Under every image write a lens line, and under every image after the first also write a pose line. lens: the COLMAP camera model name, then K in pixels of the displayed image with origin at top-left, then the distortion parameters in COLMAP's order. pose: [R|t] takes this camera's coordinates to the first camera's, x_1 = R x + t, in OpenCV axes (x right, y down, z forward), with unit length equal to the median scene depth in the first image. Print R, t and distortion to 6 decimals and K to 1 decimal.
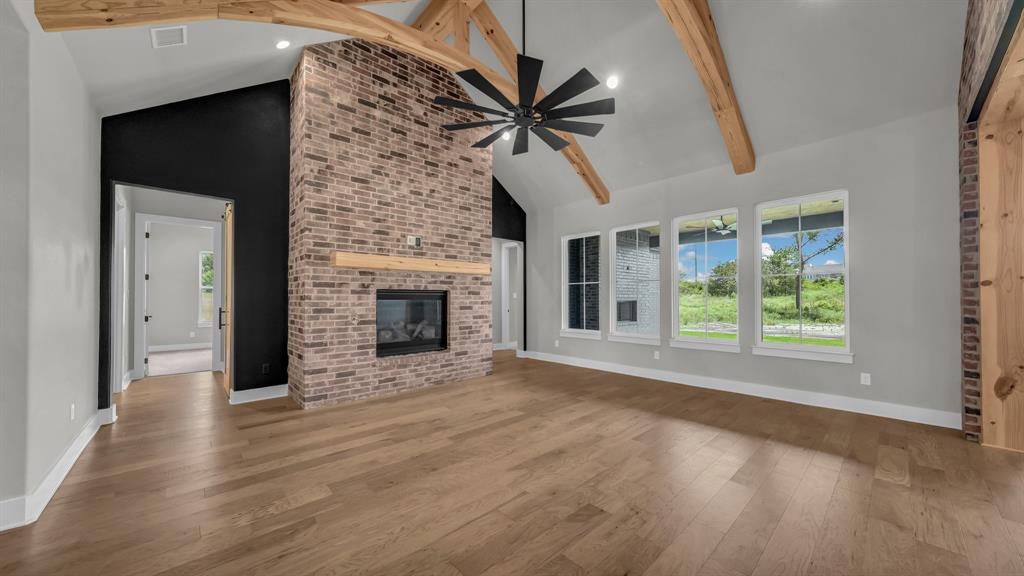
lens RADIAL K [[357.0, 0, 517.8], [0, 357.0, 295.7], [0, 0, 1]] dist [-0.003106, 0.002688]
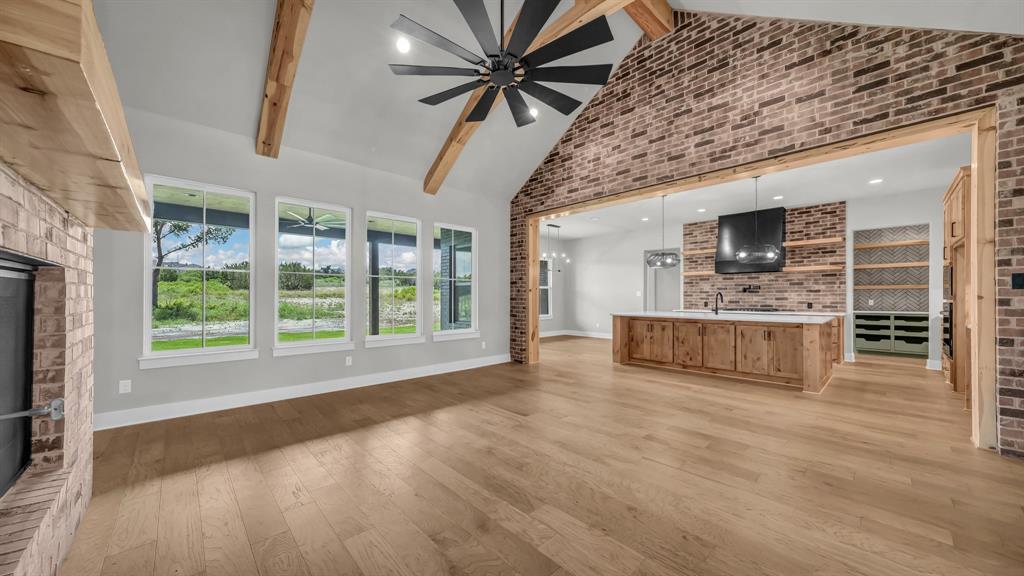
lens RADIAL K [[357.0, 0, 512.5], [0, 357.0, 304.4], [0, 0, 1]] dist [-0.003106, 0.002688]
pose [[0.004685, -0.017766, 0.999831, -0.622555], [-0.010235, 0.999789, 0.017813, 0.007518], [-0.999937, -0.010316, 0.004502, 0.762119]]
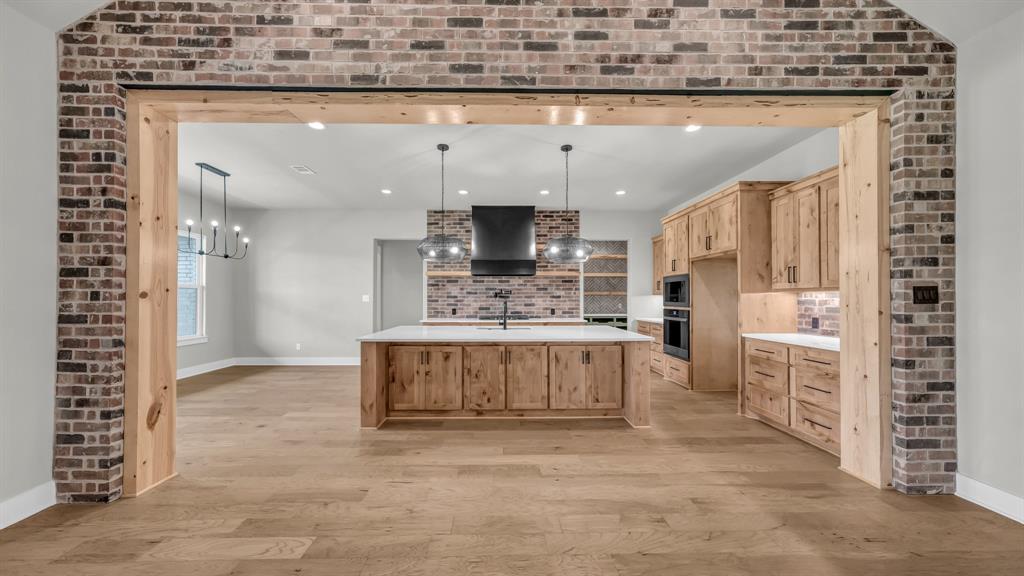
lens RADIAL K [[357.0, 0, 512.8], [0, 357.0, 294.8], [0, 0, 1]] dist [-0.003106, 0.002688]
pose [[-0.741127, 0.009390, 0.671299, 0.087670], [-0.003375, 0.999837, -0.017712, -0.018499], [-0.671357, -0.015392, -0.740975, 0.719706]]
